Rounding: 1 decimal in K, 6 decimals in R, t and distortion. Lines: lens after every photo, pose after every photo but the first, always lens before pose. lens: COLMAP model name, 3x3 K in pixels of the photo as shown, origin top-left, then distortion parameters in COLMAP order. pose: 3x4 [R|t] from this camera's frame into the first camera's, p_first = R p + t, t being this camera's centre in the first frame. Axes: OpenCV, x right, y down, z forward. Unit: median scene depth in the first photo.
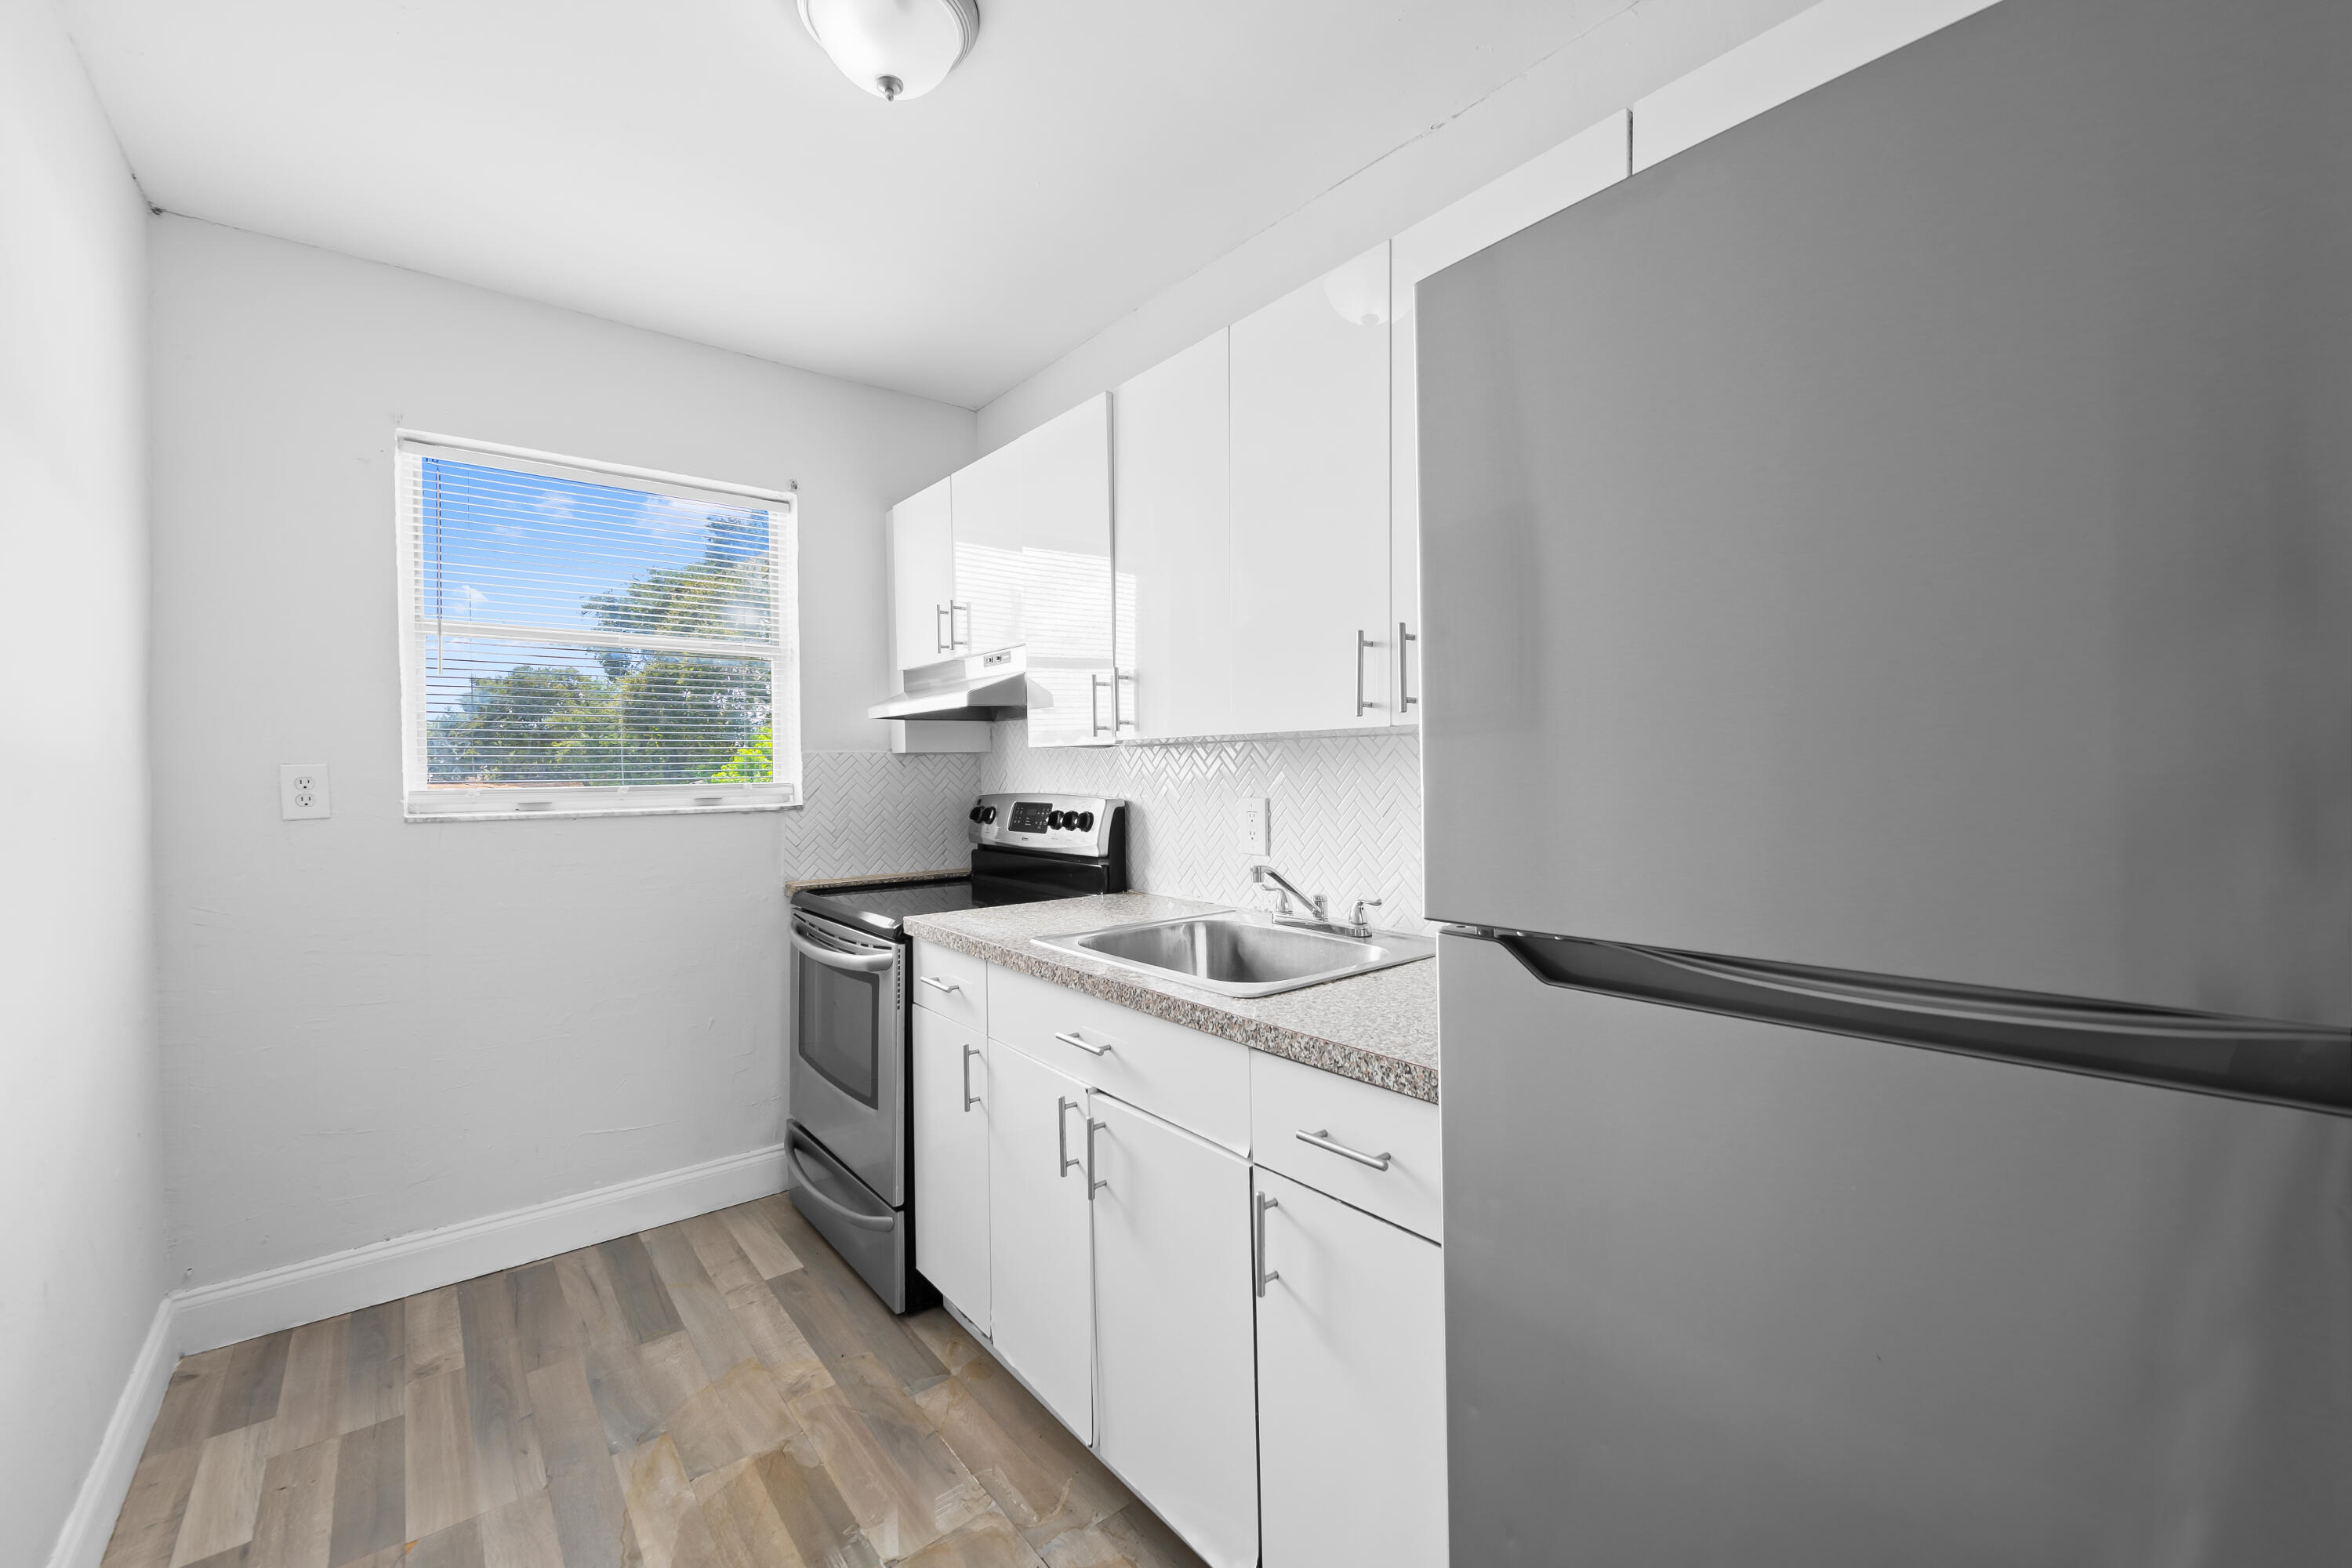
lens RADIAL K [[945.8, 0, 1175.8], [0, 945.8, 767.5], [0, 0, 1]] dist [-0.007236, -0.001058]
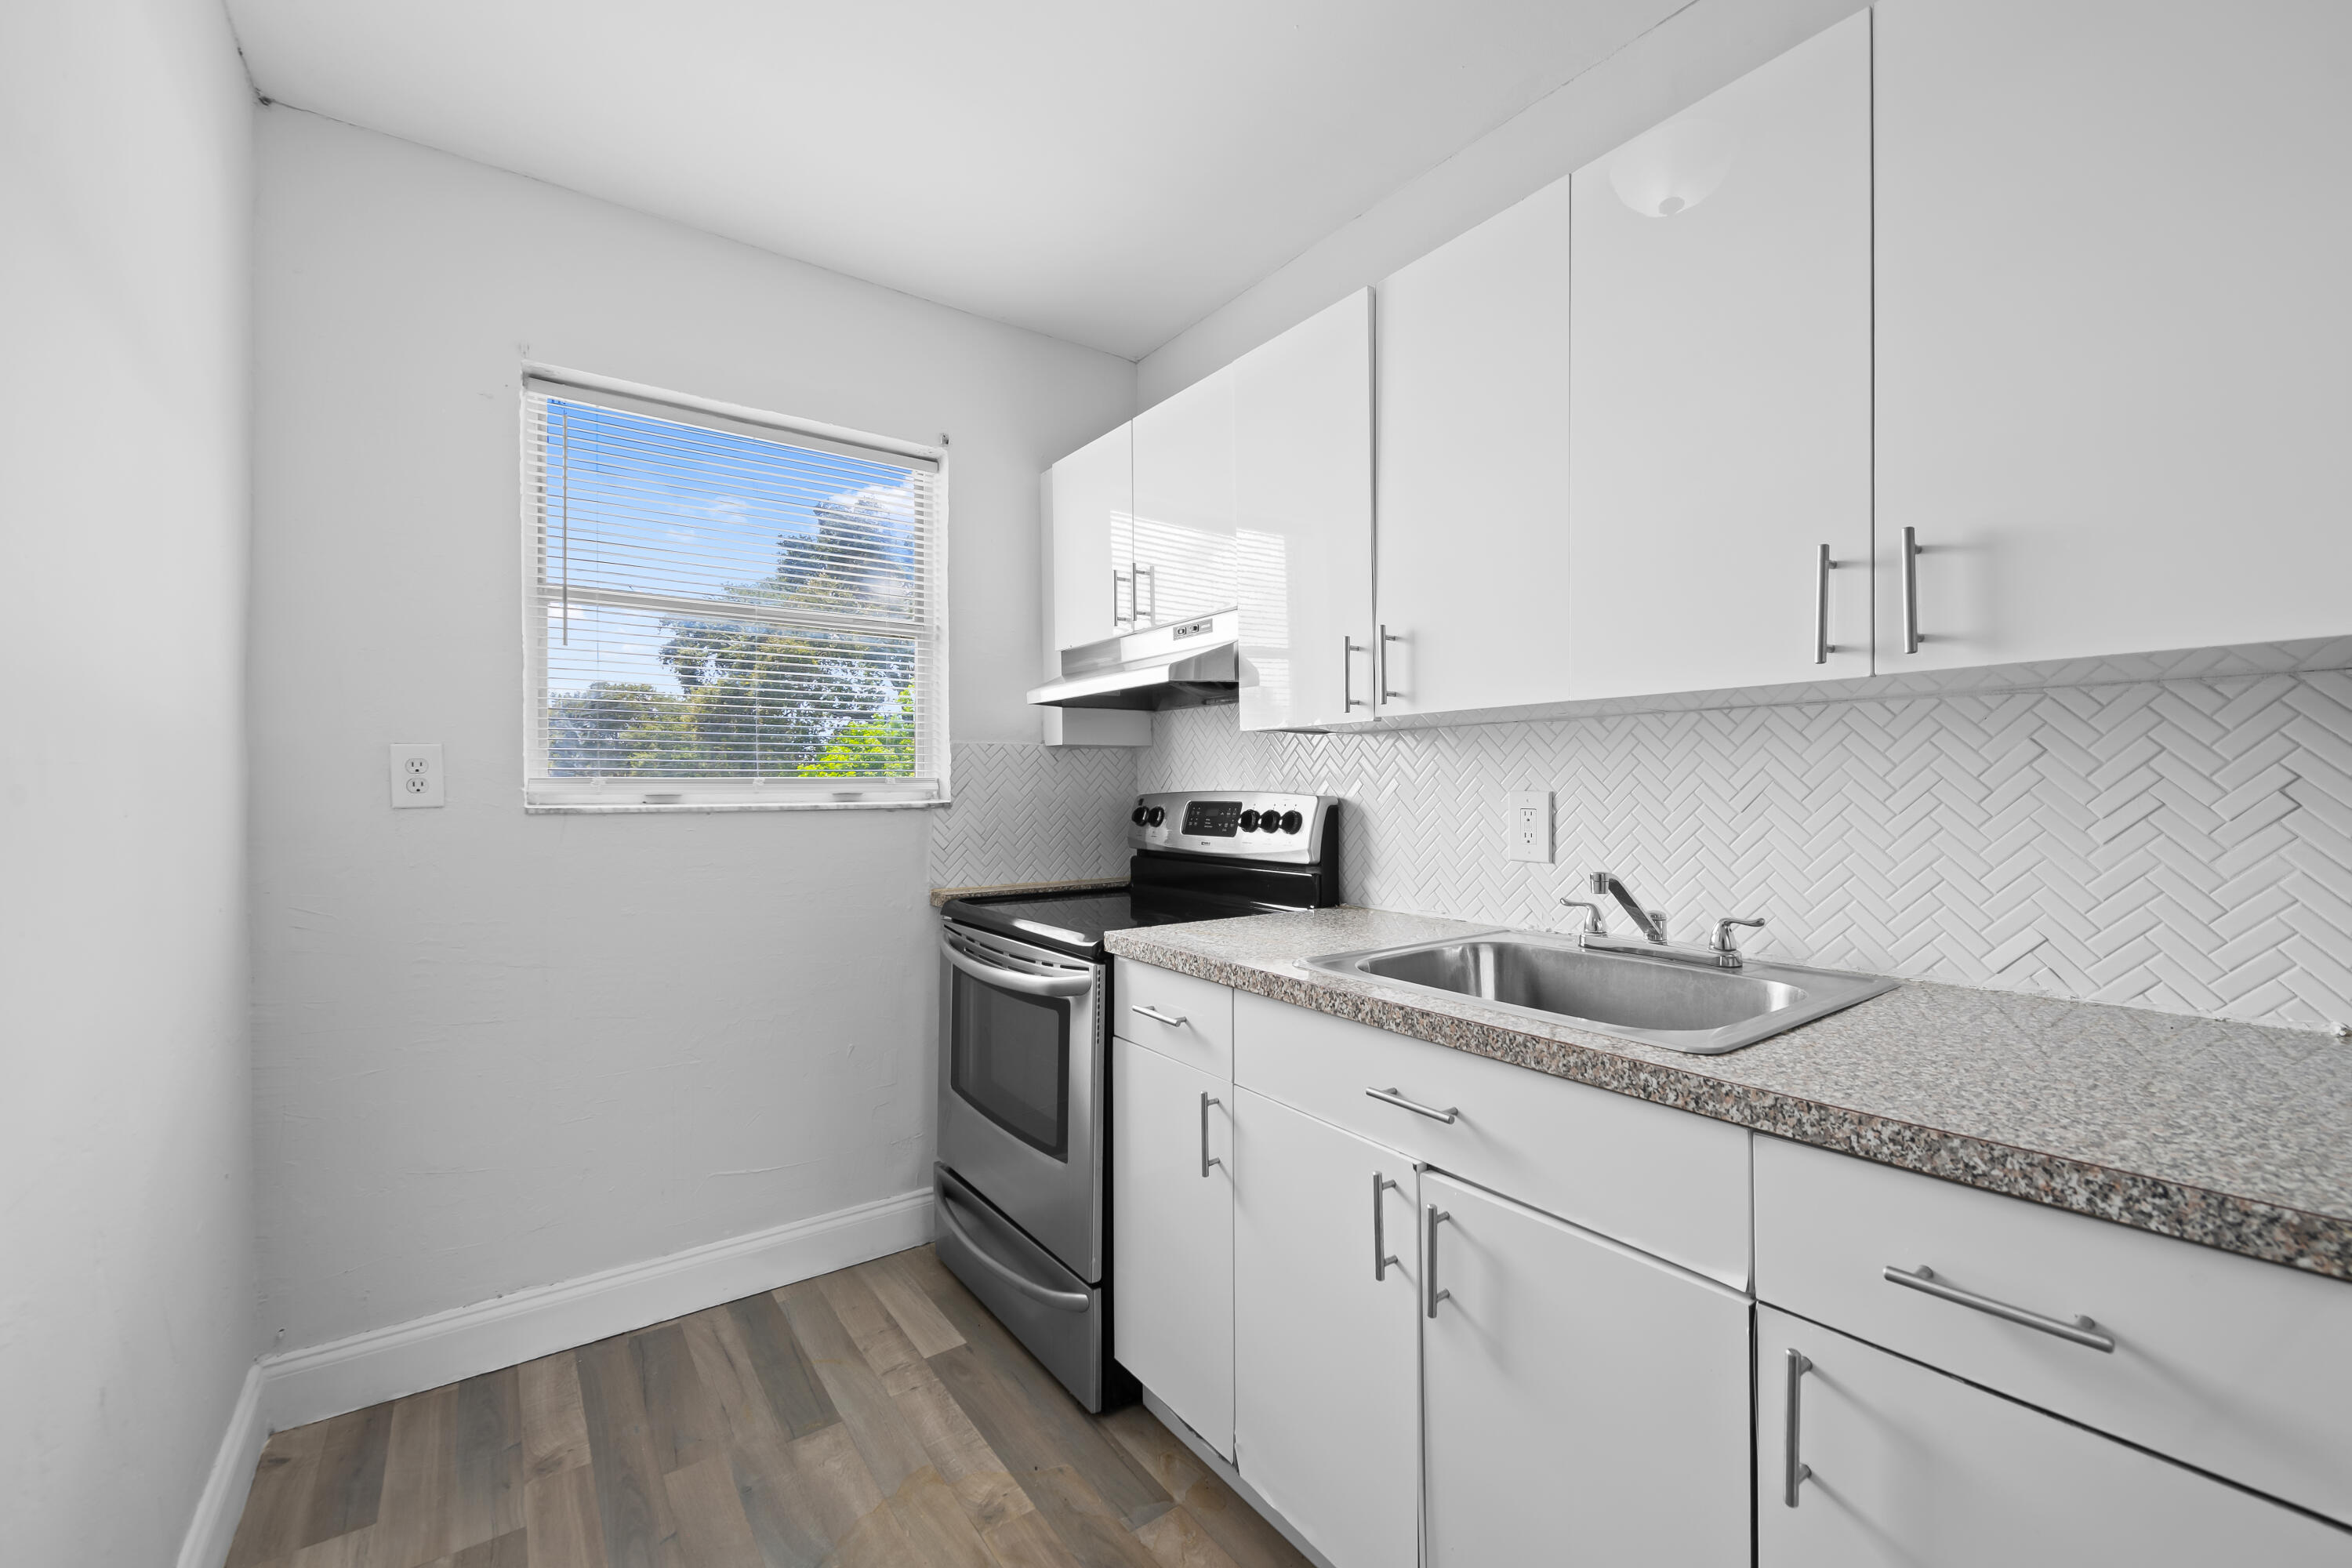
lens RADIAL K [[945.8, 0, 1170.2], [0, 945.8, 776.9], [0, 0, 1]] dist [-0.007236, -0.001058]
pose [[0.998215, 0.006387, -0.059381, -0.183999], [-0.006938, 0.999935, -0.009078, 0.029893], [0.059320, 0.009474, 0.998194, 0.176866]]
